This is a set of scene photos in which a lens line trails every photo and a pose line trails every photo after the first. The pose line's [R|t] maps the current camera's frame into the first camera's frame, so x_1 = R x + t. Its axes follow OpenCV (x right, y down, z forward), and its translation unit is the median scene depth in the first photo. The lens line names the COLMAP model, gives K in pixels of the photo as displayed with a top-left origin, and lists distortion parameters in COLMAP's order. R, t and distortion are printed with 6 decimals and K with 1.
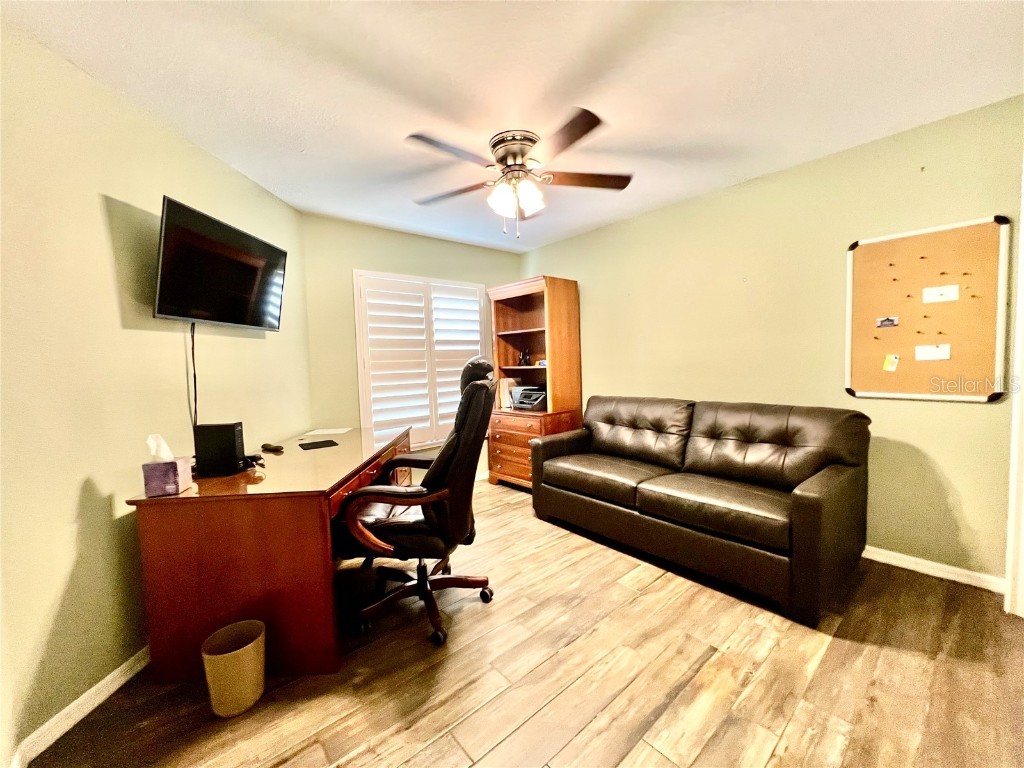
lens RADIAL K [[409.5, 0, 511.9], [0, 409.5, 382.9], [0, 0, 1]] dist [0.003217, 0.000967]
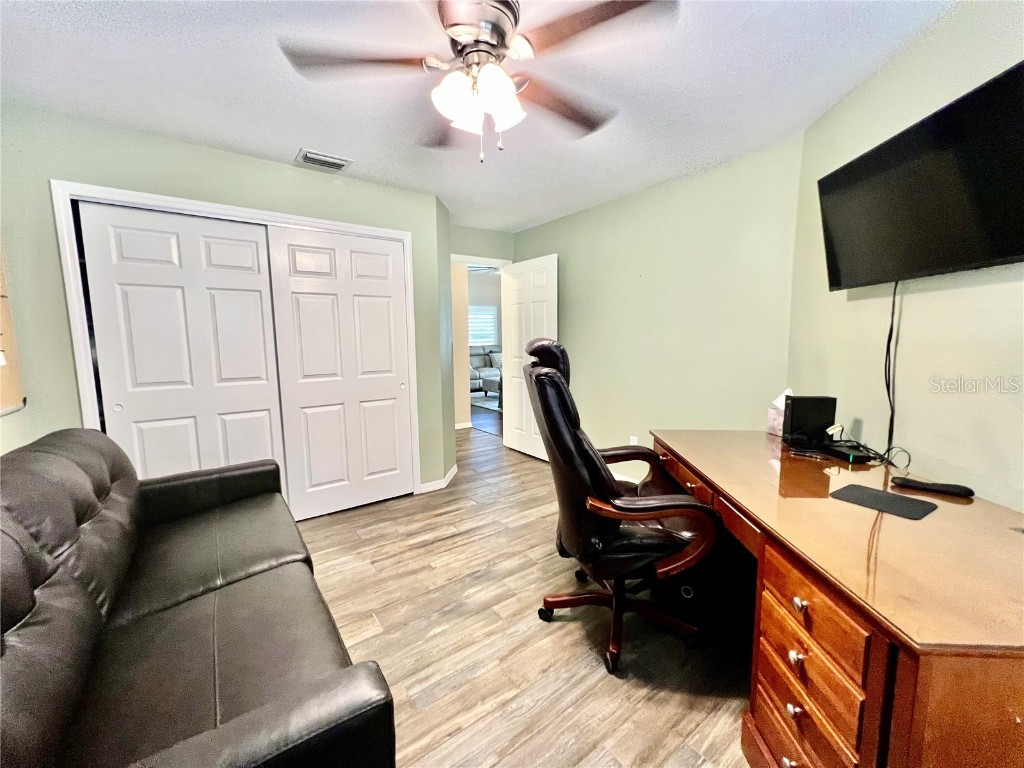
lens RADIAL K [[409.5, 0, 512.5], [0, 409.5, 383.2], [0, 0, 1]] dist [0.003217, 0.000967]
pose [[-0.996251, 0.037508, 0.077950, -0.085632], [0.050533, 0.983714, 0.172494, -0.133678], [-0.070211, 0.175786, -0.981921, 1.952353]]
